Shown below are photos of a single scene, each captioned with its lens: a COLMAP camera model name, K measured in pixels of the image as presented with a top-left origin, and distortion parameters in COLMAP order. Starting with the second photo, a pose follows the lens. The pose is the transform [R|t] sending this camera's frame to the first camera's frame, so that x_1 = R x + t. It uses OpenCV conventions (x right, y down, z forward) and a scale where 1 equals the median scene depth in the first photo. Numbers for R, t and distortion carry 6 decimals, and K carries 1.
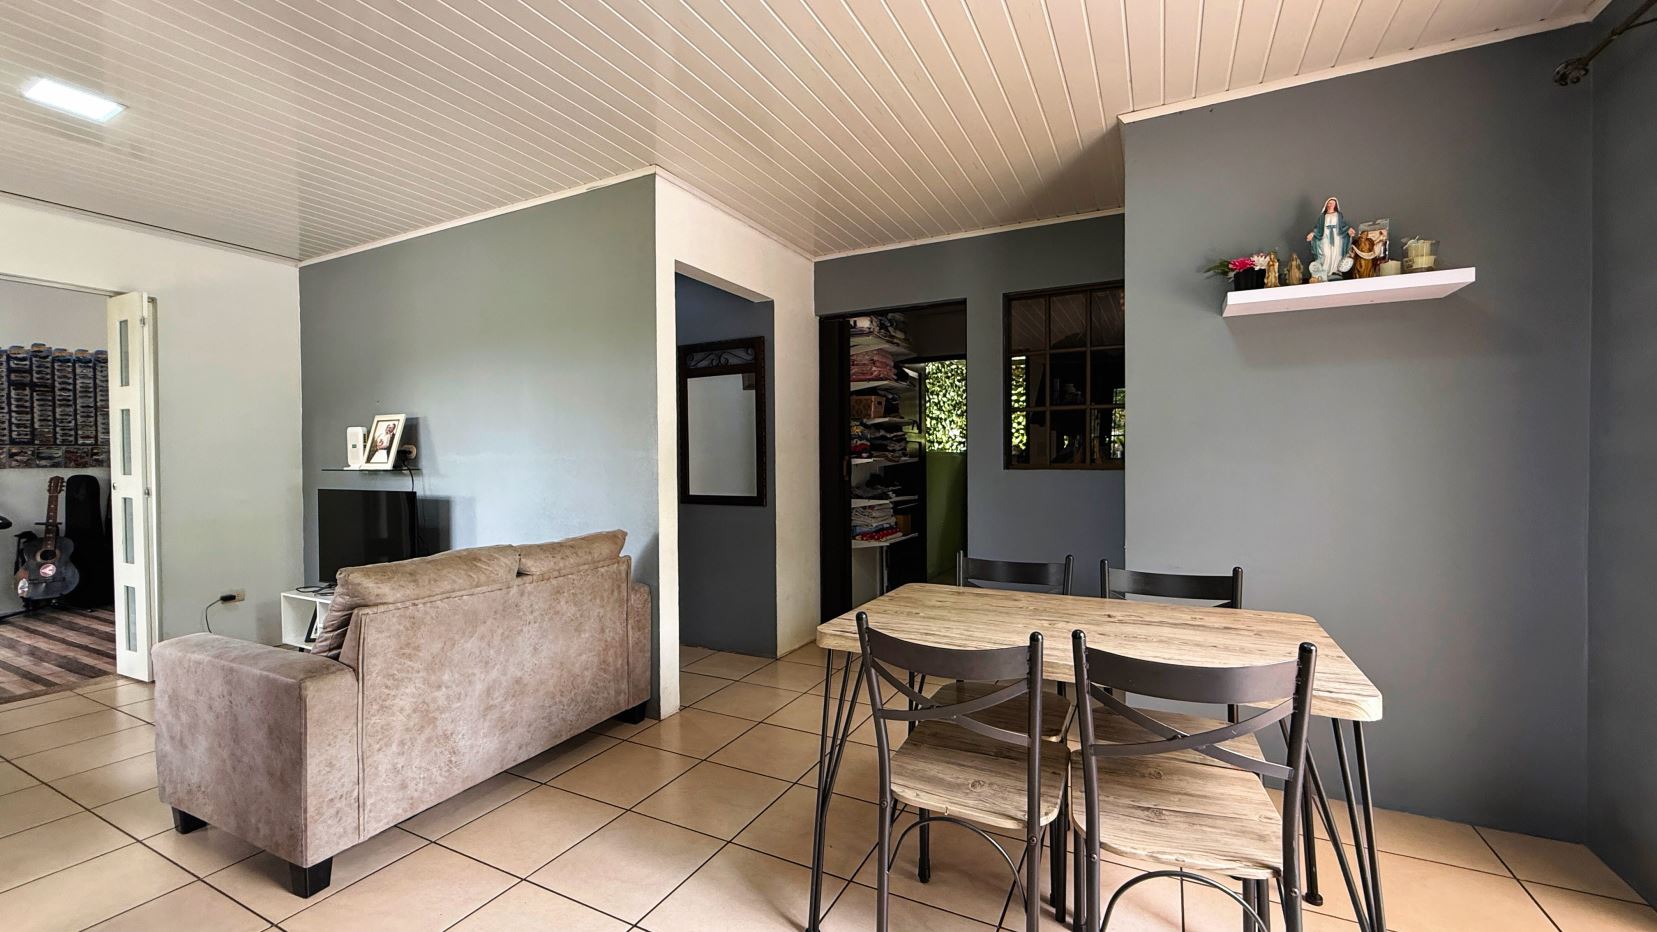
lens RADIAL K [[662.1, 0, 832.6], [0, 662.1, 466.4], [0, 0, 1]] dist [-0.000419, -0.000271]
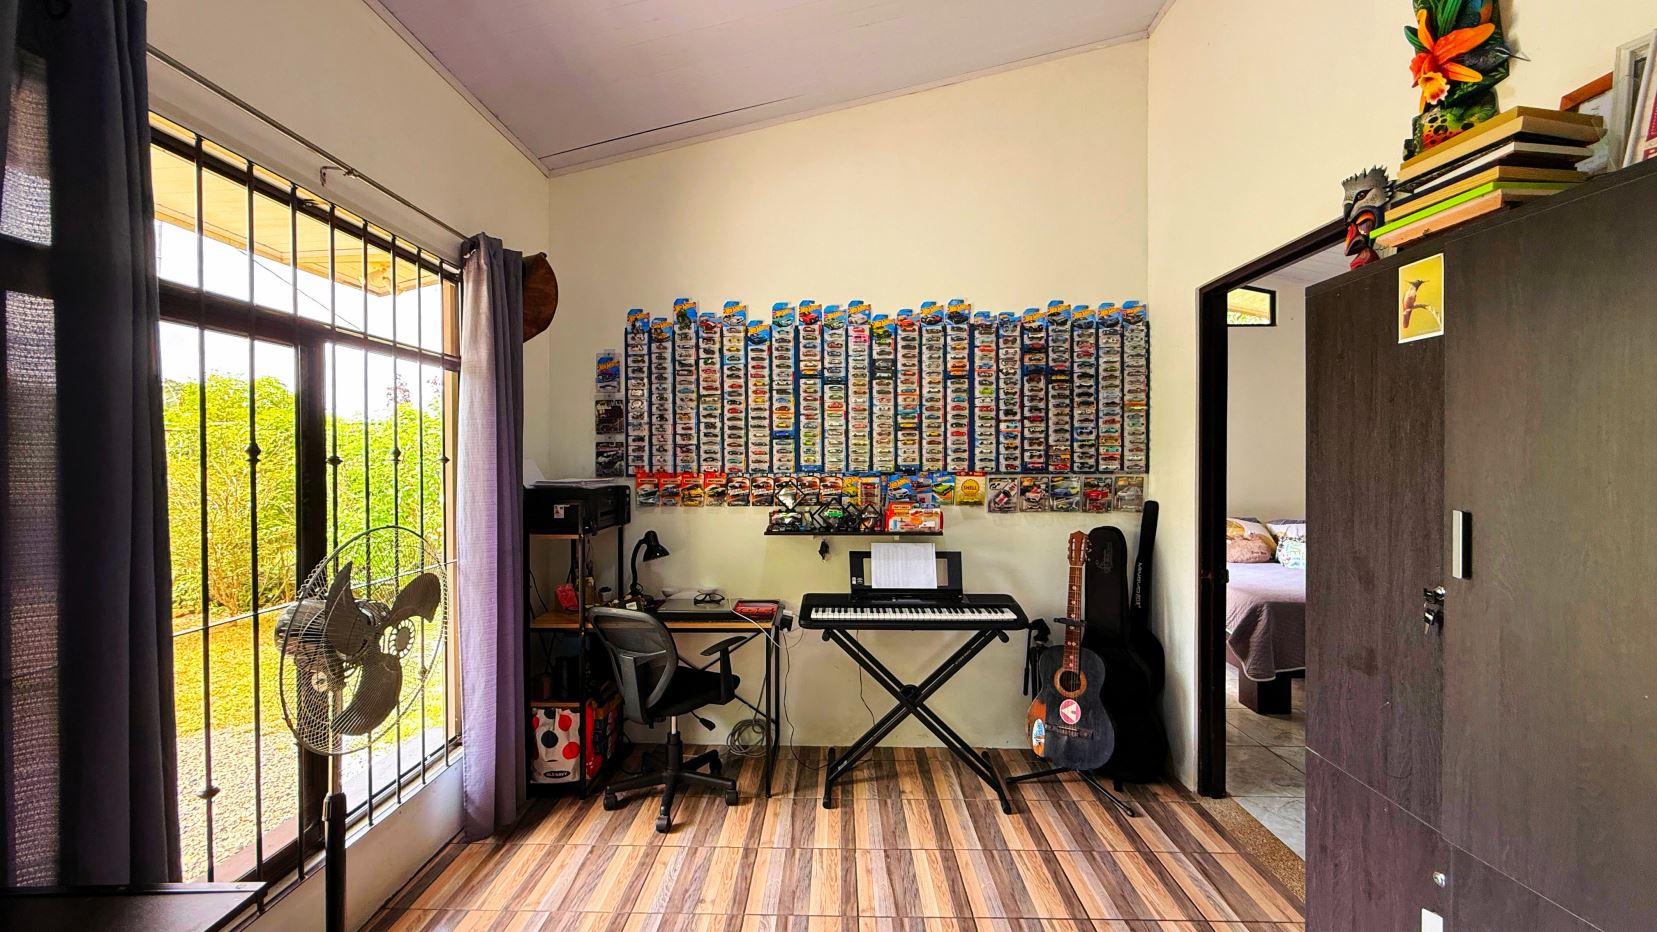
lens RADIAL K [[662.1, 0, 824.4], [0, 662.1, 464.4], [0, 0, 1]] dist [-0.000419, -0.000271]
pose [[0.430564, 0.020194, -0.902334, -0.776060], [-0.012062, 0.999789, 0.016620, -0.048766], [0.902480, 0.003728, 0.430717, 0.576671]]
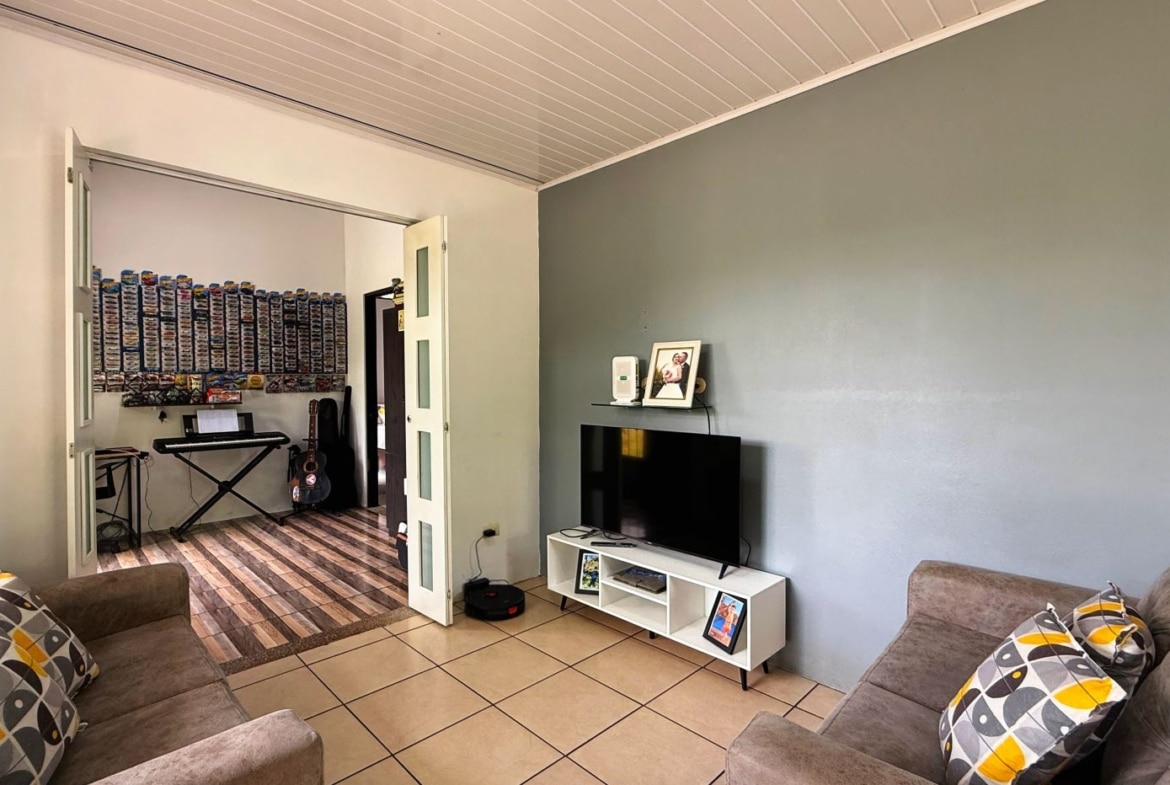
lens RADIAL K [[559.5, 0, 579.2], [0, 559.5, 392.3], [0, 0, 1]] dist [0.004184, -0.000723]
pose [[0.947484, 0.012104, -0.319575, -0.405670], [-0.008505, 0.999884, 0.012653, -0.015400], [0.319691, -0.009271, 0.947477, 0.202199]]
